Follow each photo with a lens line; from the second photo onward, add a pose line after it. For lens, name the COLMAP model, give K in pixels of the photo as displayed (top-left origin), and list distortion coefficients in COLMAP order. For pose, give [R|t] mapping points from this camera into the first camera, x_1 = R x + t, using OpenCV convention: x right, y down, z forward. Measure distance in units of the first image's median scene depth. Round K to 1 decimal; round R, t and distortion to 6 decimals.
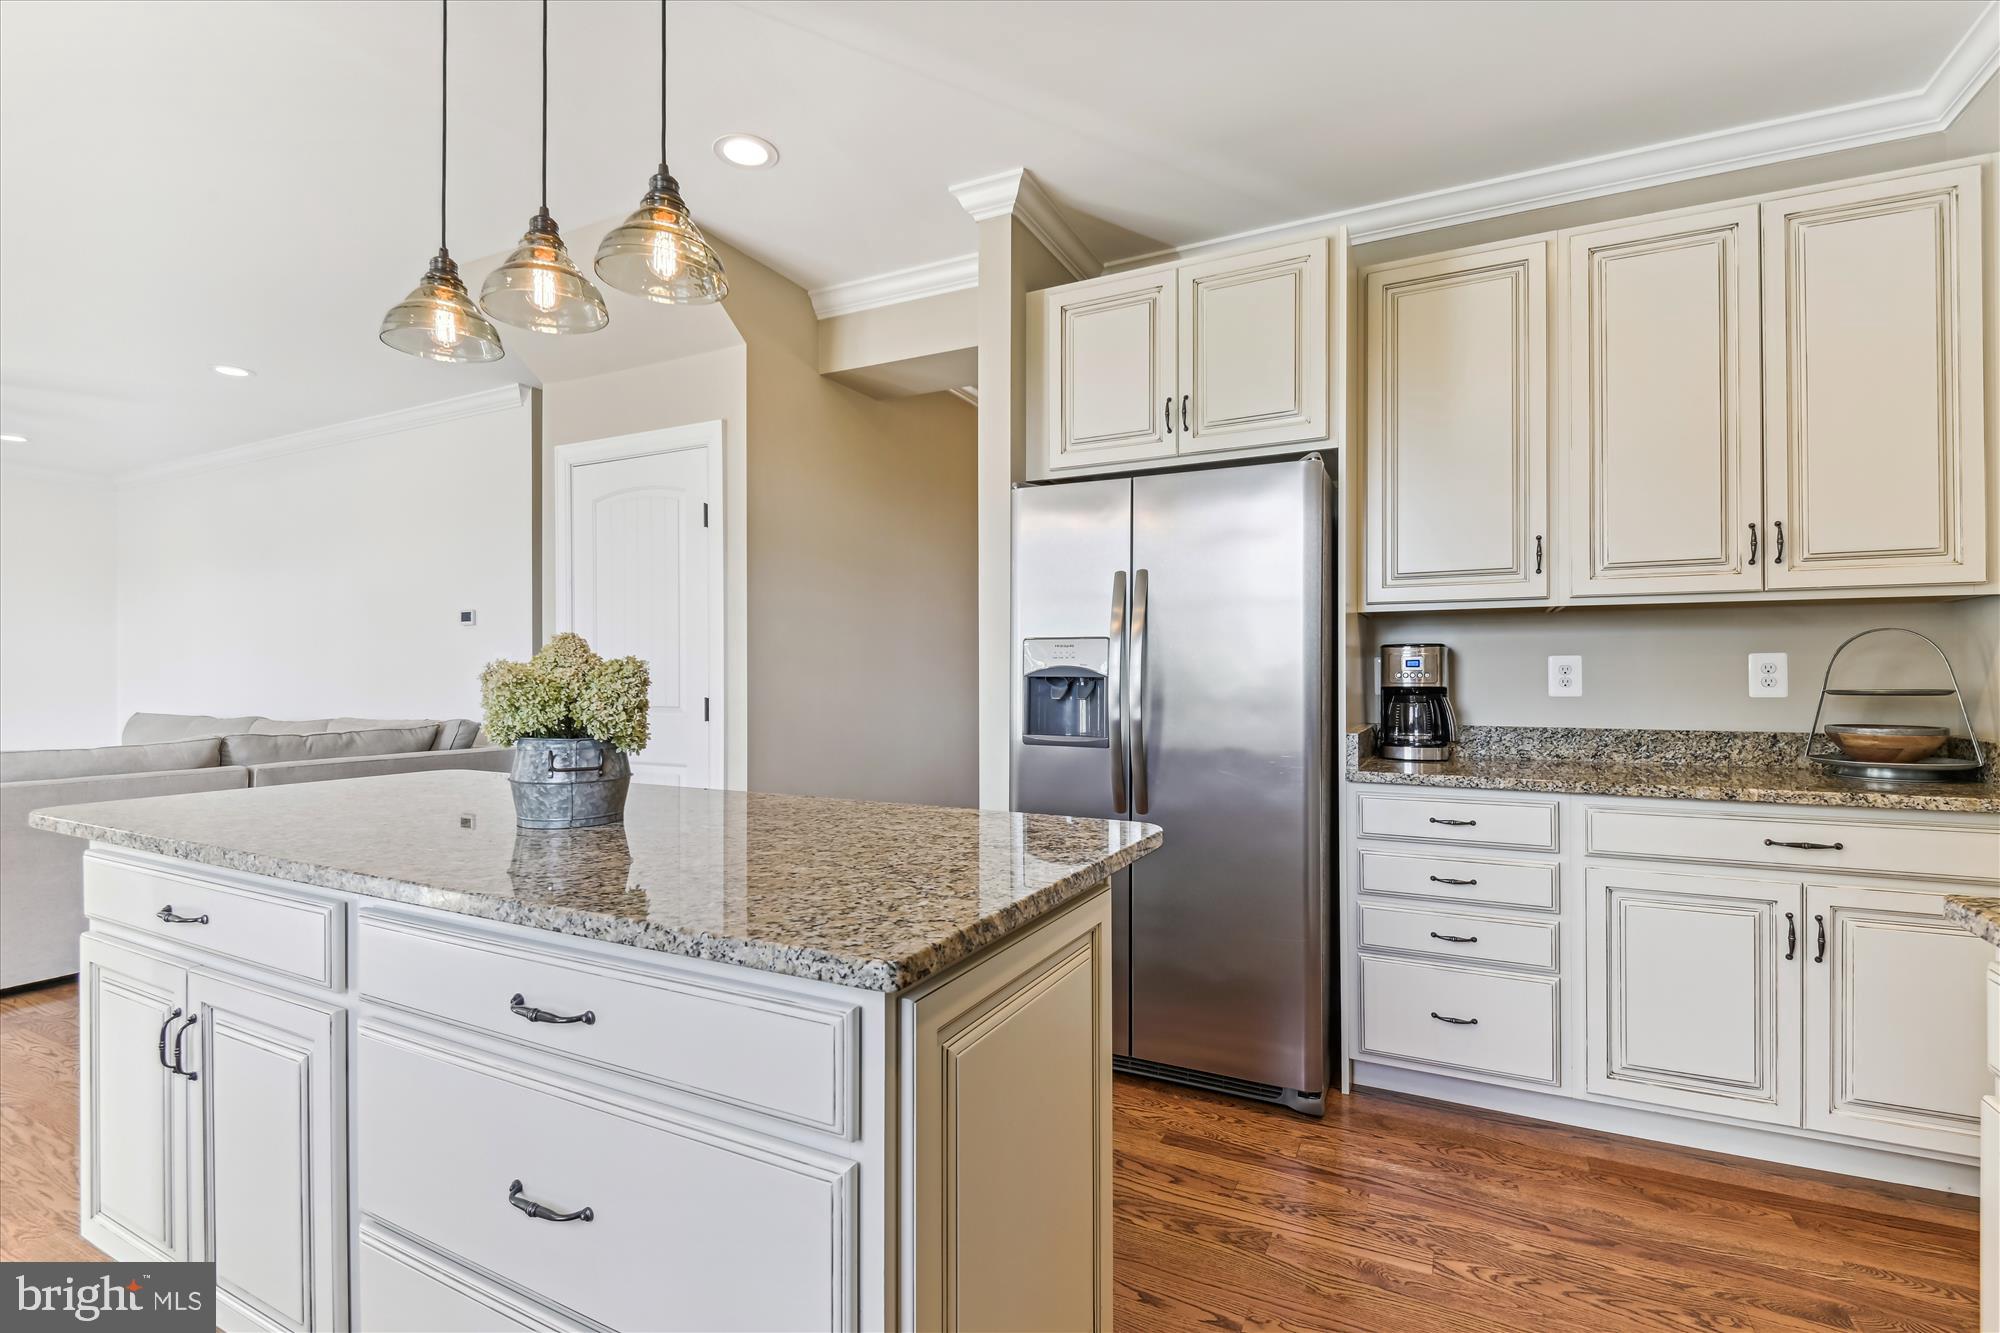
lens RADIAL K [[899.0, 0, 1000.0], [0, 899.0, 666.5], [0, 0, 1]] dist [0.036560, -0.025635]
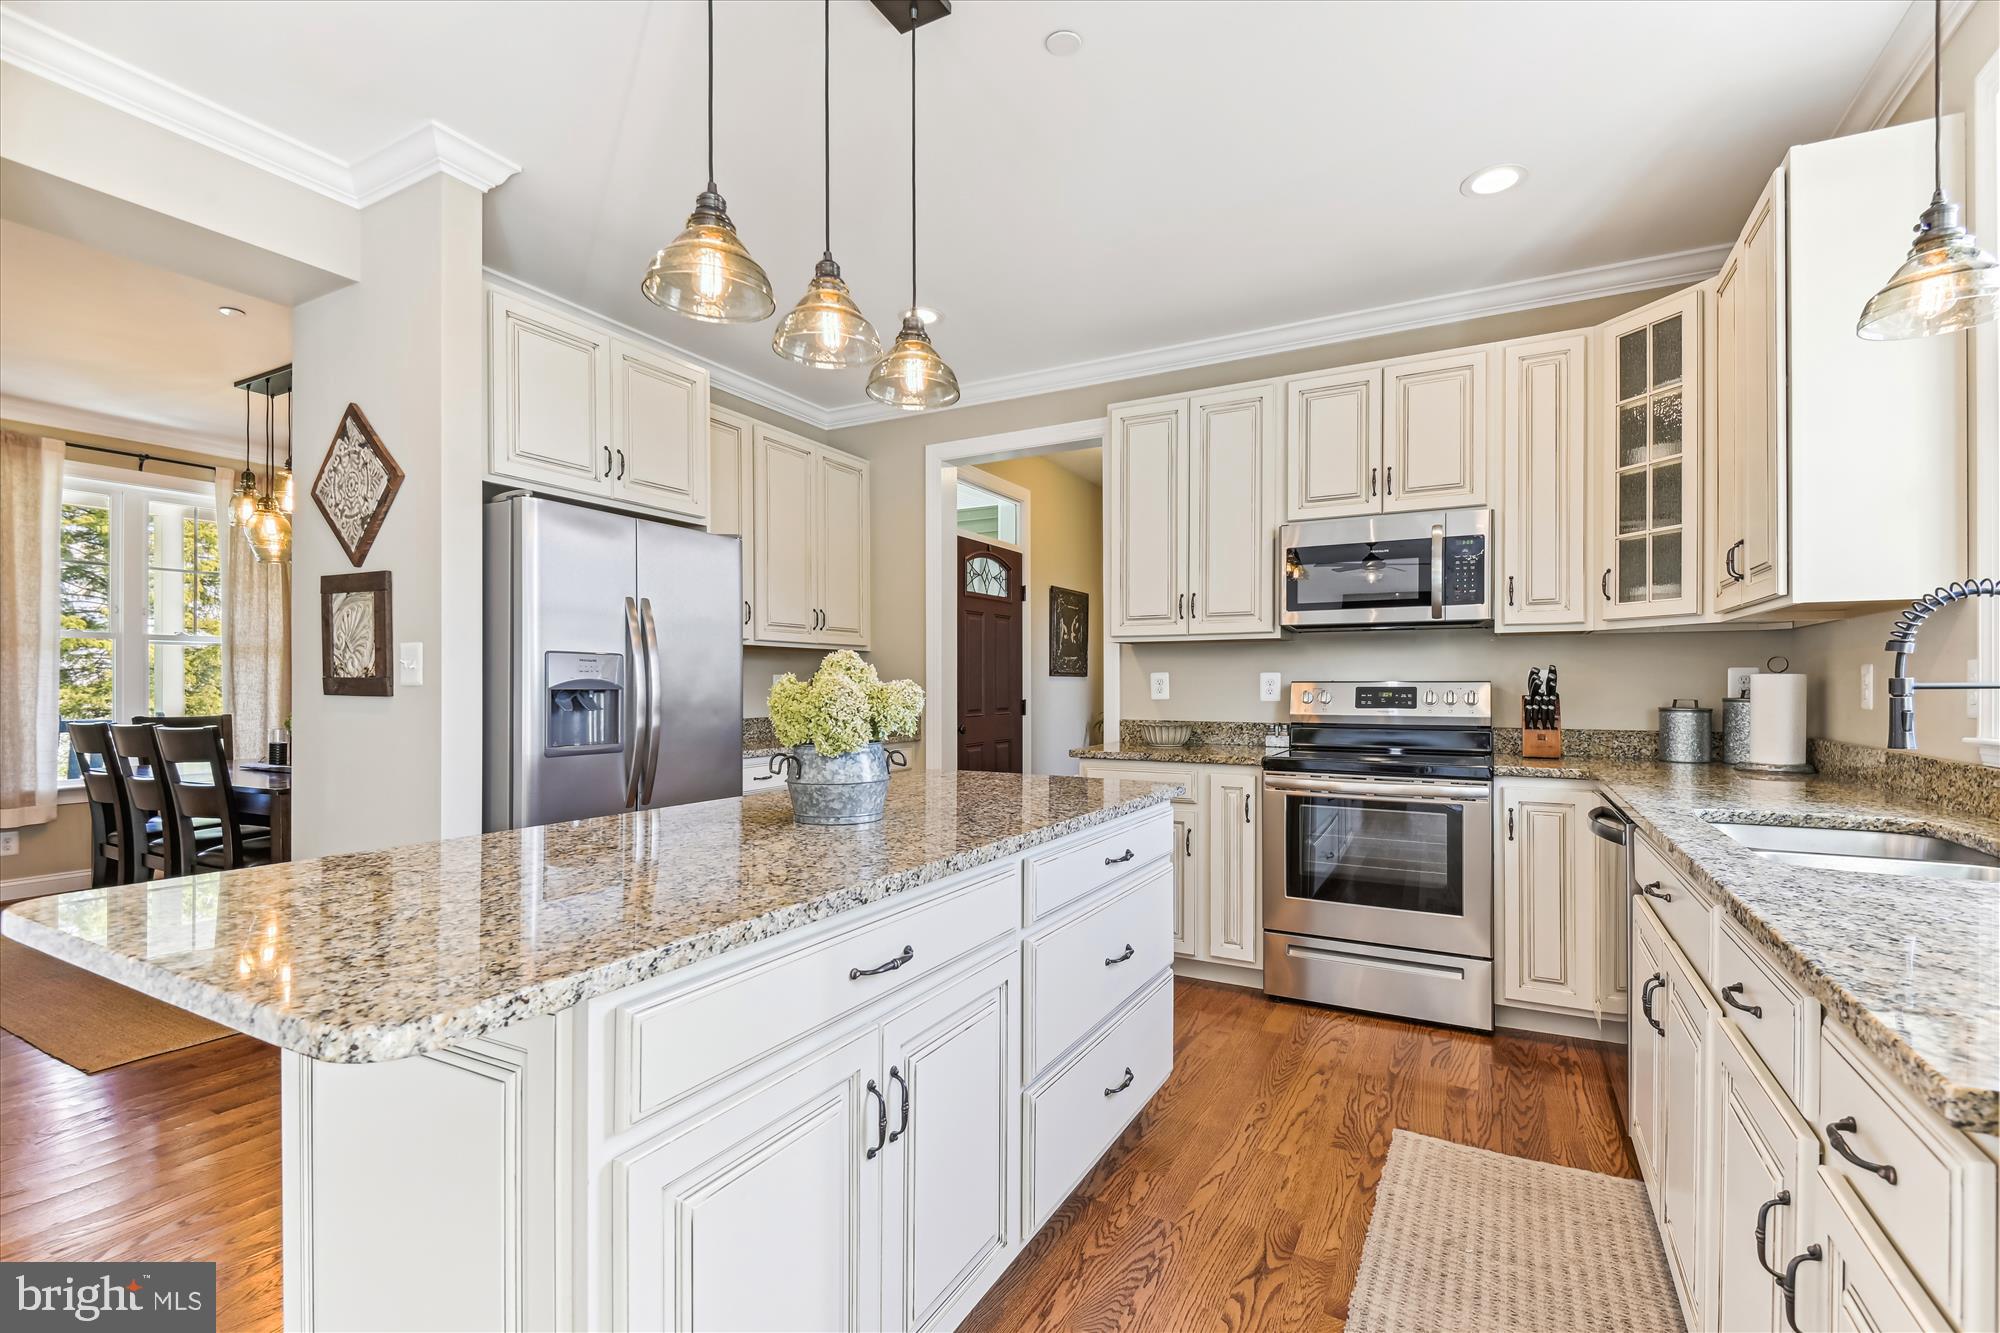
lens RADIAL K [[911.7, 0, 987.4], [0, 911.7, 681.7], [0, 0, 1]] dist [0.036991, -0.027757]
pose [[0.063702, 0.004519, 0.997959, -1.009268], [0.003070, 0.999984, -0.004725, 0.009594], [-0.997964, 0.003365, 0.063687, 0.473311]]
